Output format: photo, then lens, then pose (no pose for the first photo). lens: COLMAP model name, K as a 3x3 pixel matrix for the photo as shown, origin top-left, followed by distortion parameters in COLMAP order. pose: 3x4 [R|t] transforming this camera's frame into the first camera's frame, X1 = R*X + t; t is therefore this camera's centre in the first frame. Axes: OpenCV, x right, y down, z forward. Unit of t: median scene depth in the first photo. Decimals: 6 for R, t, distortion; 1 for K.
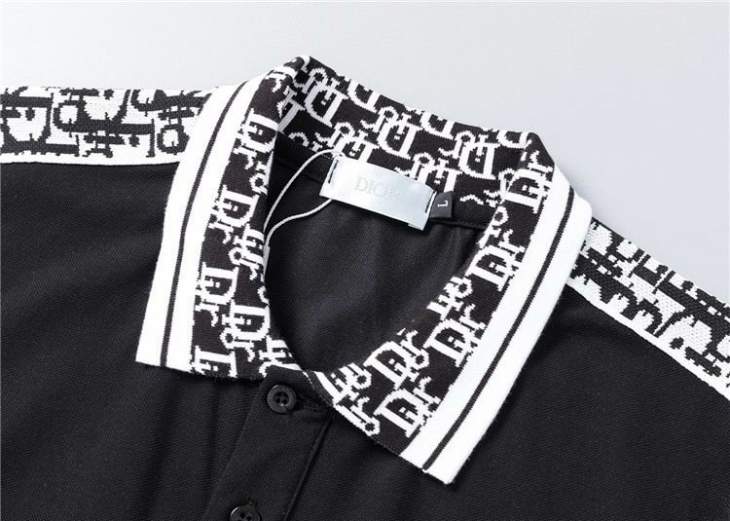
lens RADIAL K [[1614.1, 0, 363.3], [0, 1614.1, 259.6], [0, 0, 1]] dist [-0.097037, 0.000000]
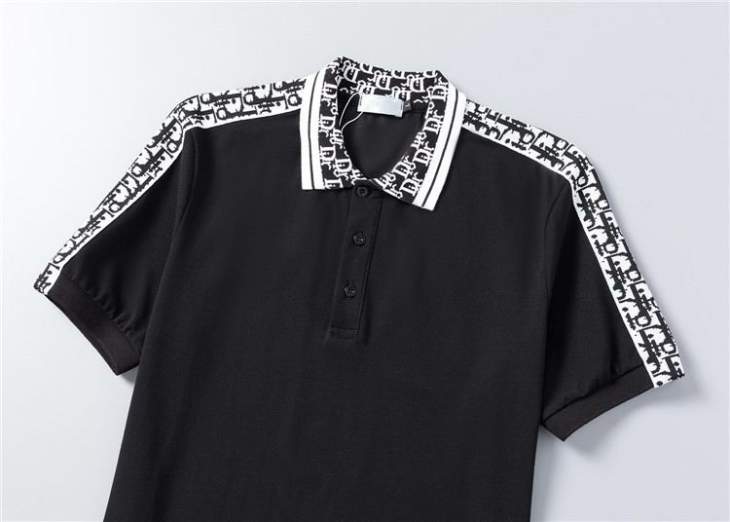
lens RADIAL K [[924.5, 0, 368.2], [0, 924.5, 263.6], [0, 0, 1]] dist [-0.038207, 0.000000]
pose [[0.979024, -0.199550, 0.041128, -0.123316], [0.192545, 0.972166, 0.133490, 0.002000], [-0.066621, -0.122771, 0.990196, -0.474545]]
